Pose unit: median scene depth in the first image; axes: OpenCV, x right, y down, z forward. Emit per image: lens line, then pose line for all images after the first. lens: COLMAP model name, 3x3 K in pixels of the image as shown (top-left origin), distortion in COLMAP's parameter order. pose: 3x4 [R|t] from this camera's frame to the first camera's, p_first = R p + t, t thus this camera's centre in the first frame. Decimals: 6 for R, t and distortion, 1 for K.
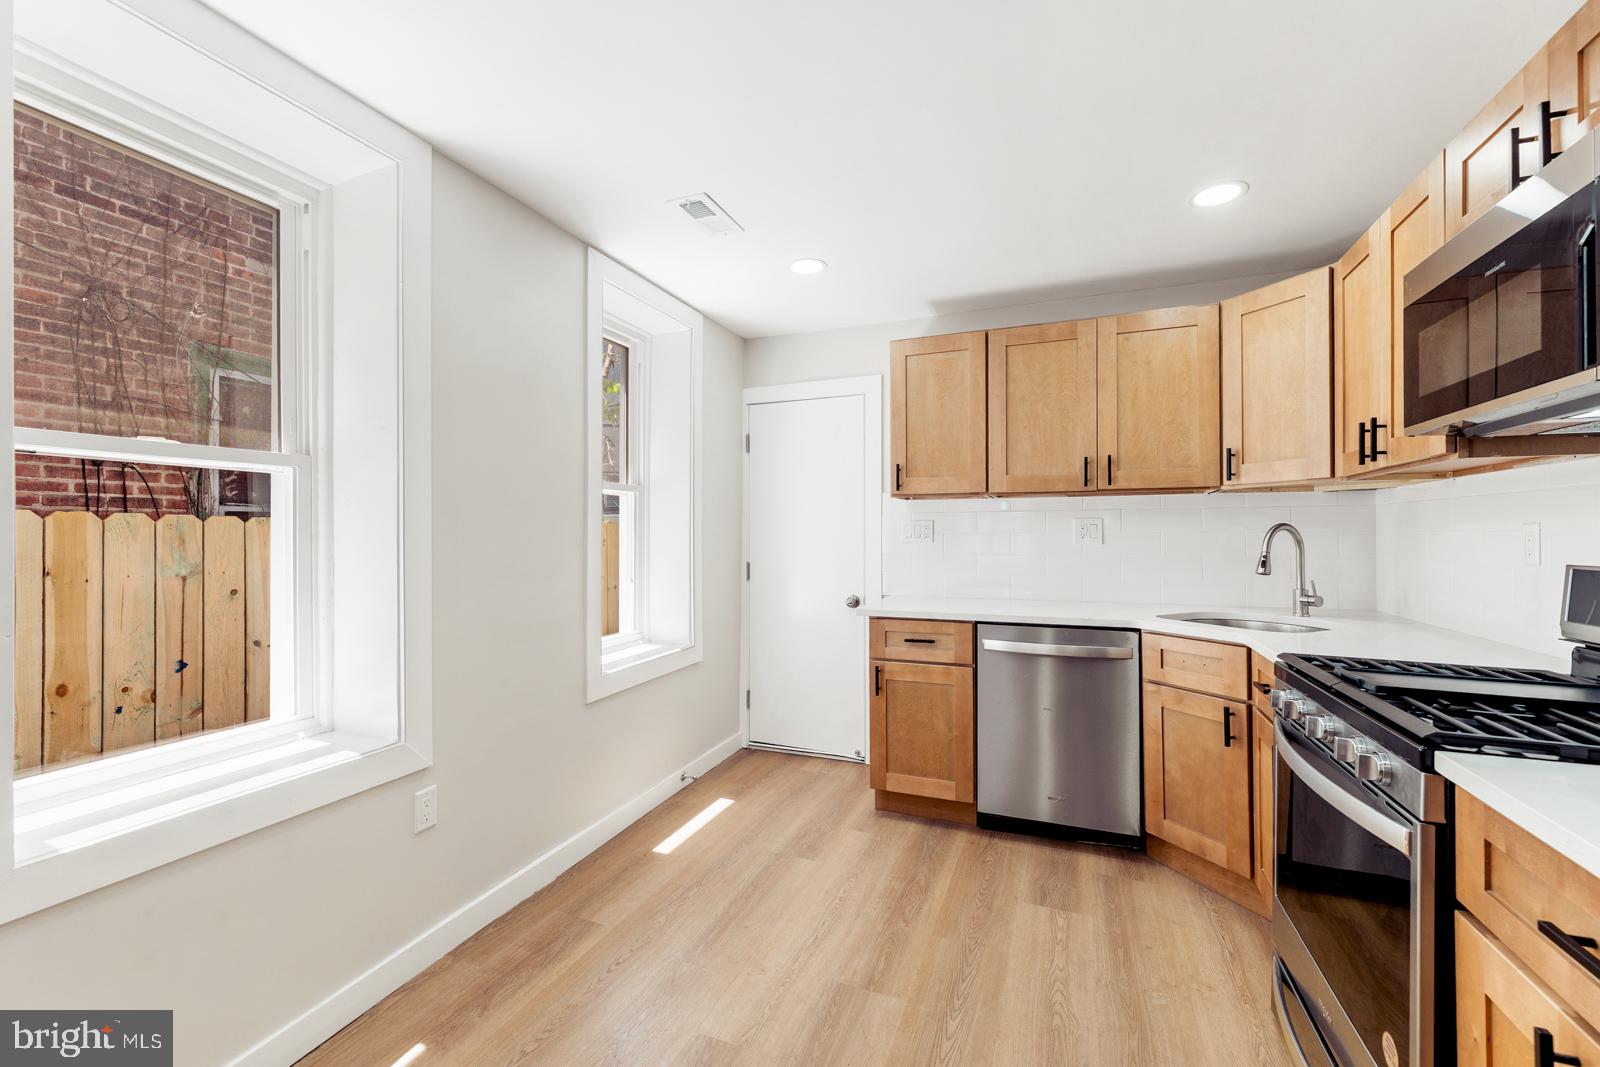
lens RADIAL K [[657.9, 0, 793.9], [0, 657.9, 535.7], [0, 0, 1]] dist [-0.001550, -0.000359]
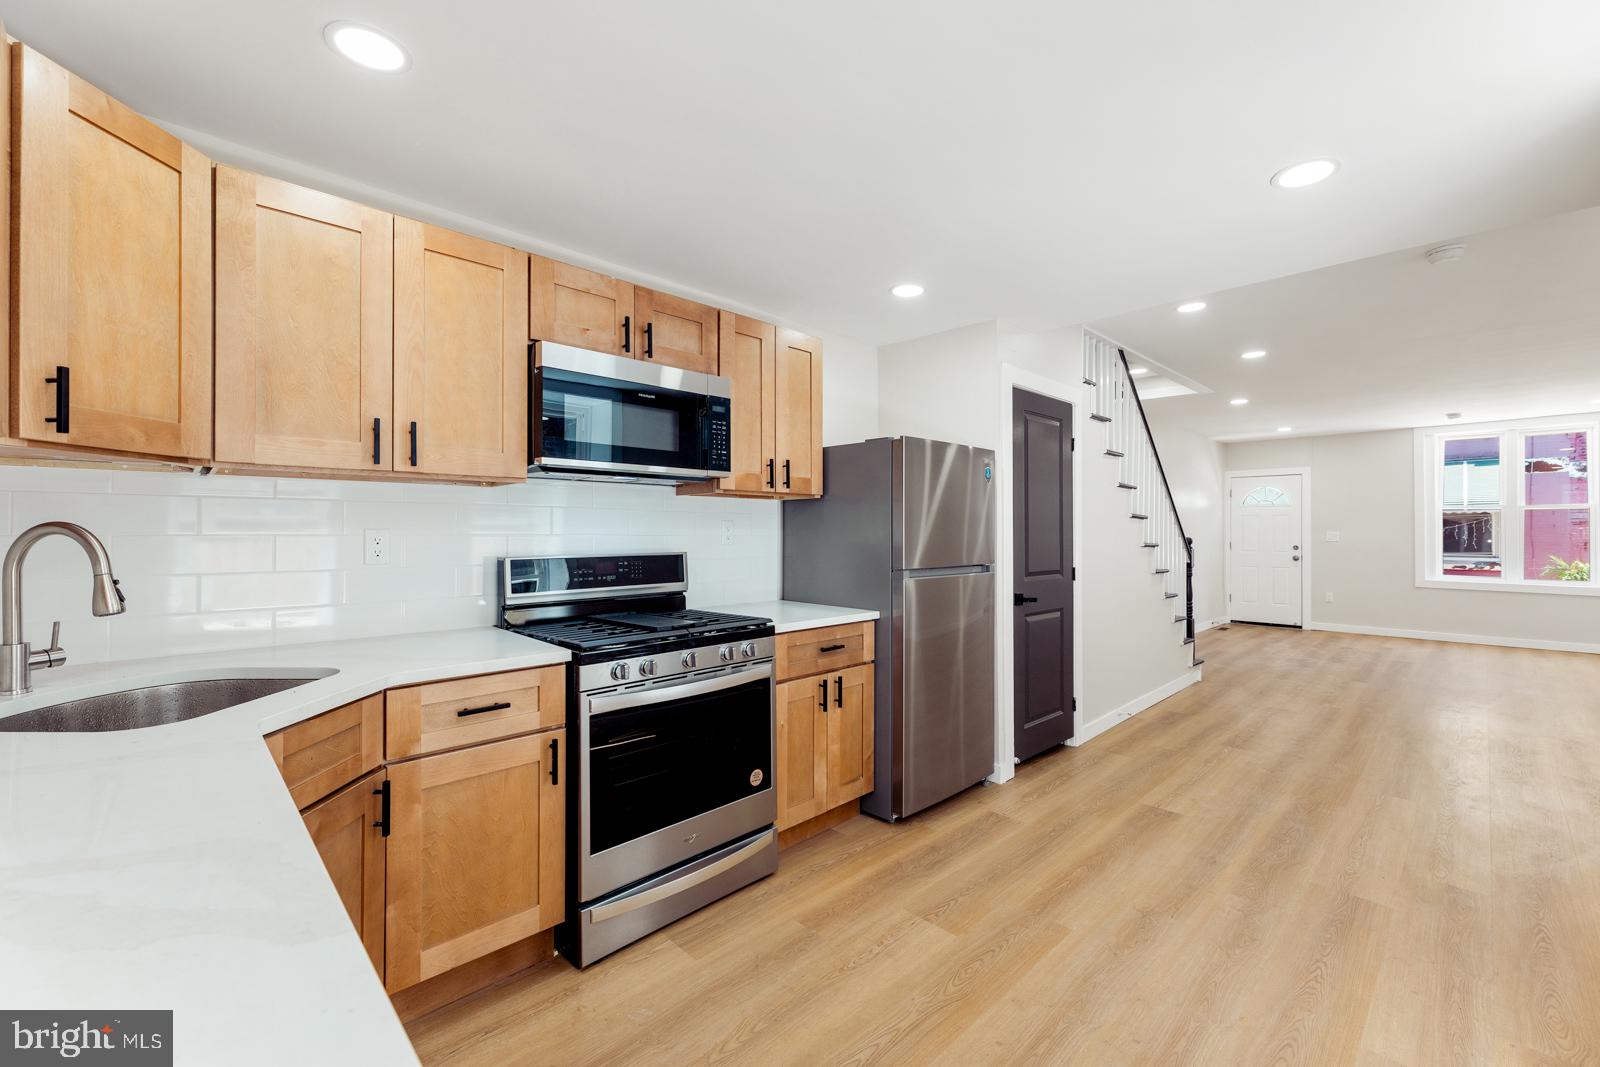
lens RADIAL K [[658.0, 0, 805.5], [0, 658.0, 529.9], [0, 0, 1]] dist [0.007860, 0.000066]
pose [[-0.922265, 0.001619, 0.386554, -0.031153], [-0.000529, 0.999985, -0.005451, -0.006301], [-0.386557, -0.005231, -0.922251, 1.168977]]
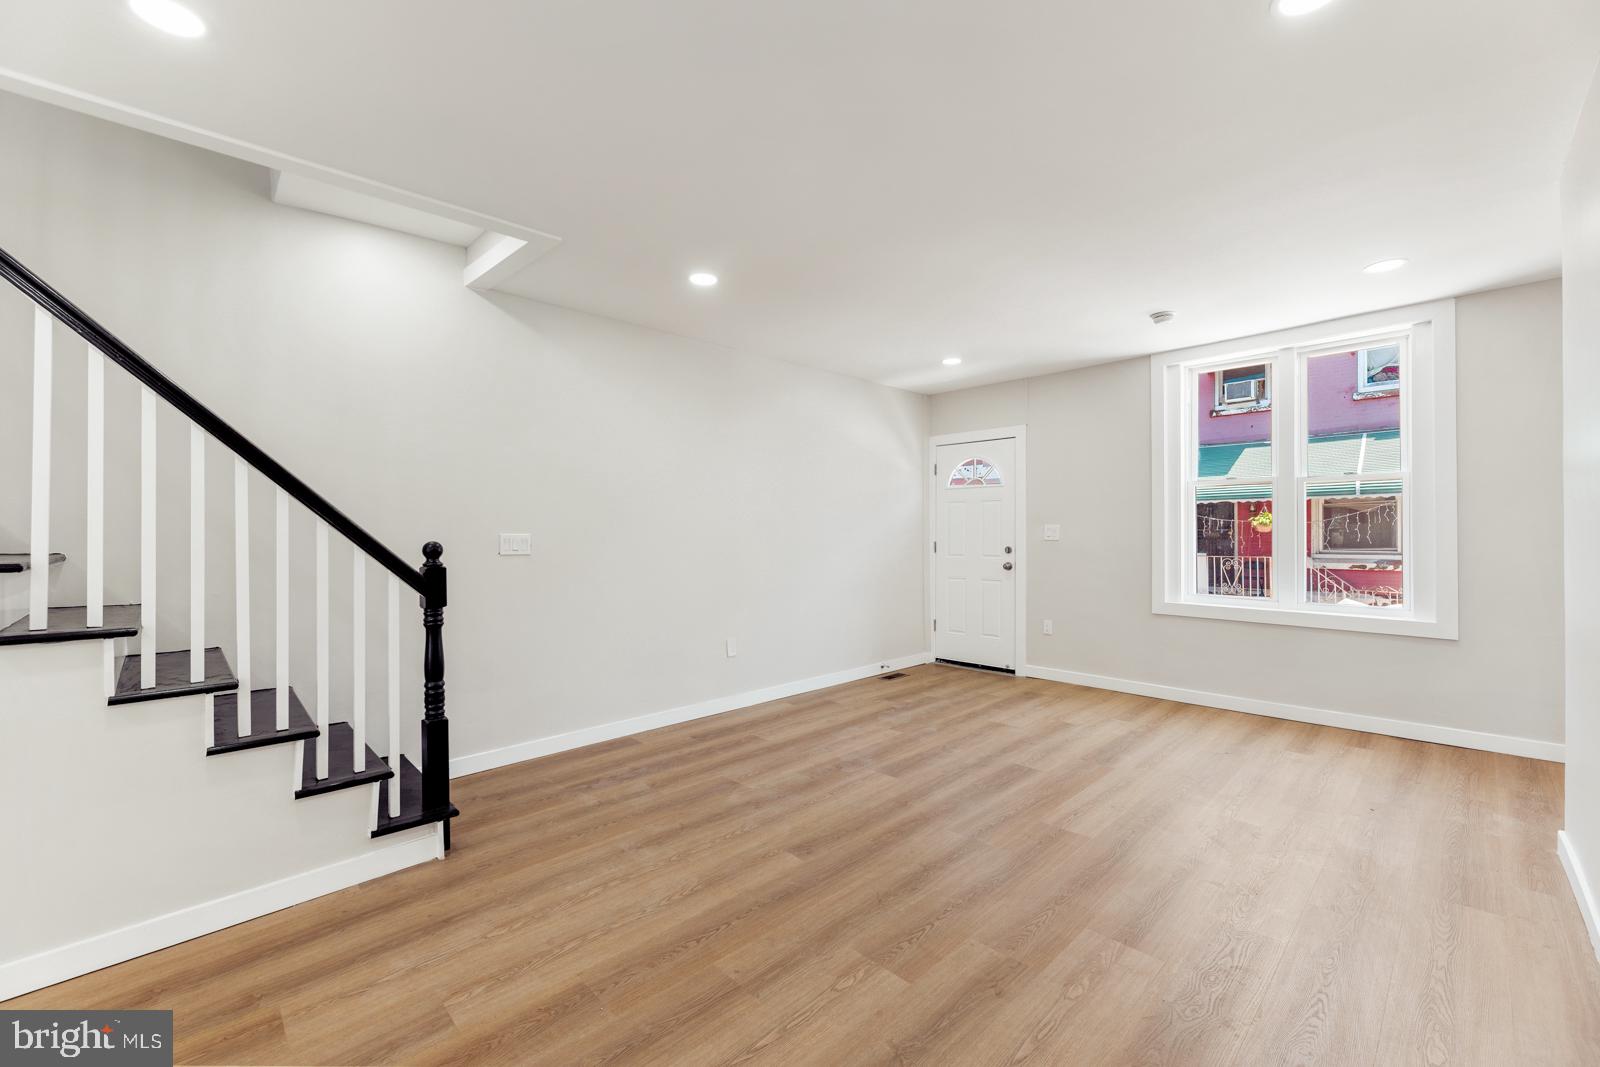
lens RADIAL K [[641.8, 0, 800.0], [0, 641.8, 533.5], [0, 0, 1]] dist [-0.001011, -0.000171]
pose [[-0.915433, 0.007661, 0.402397, -1.191962], [0.010006, 0.999943, 0.003725, -0.004804], [-0.402345, 0.007436, -0.915458, -0.565248]]
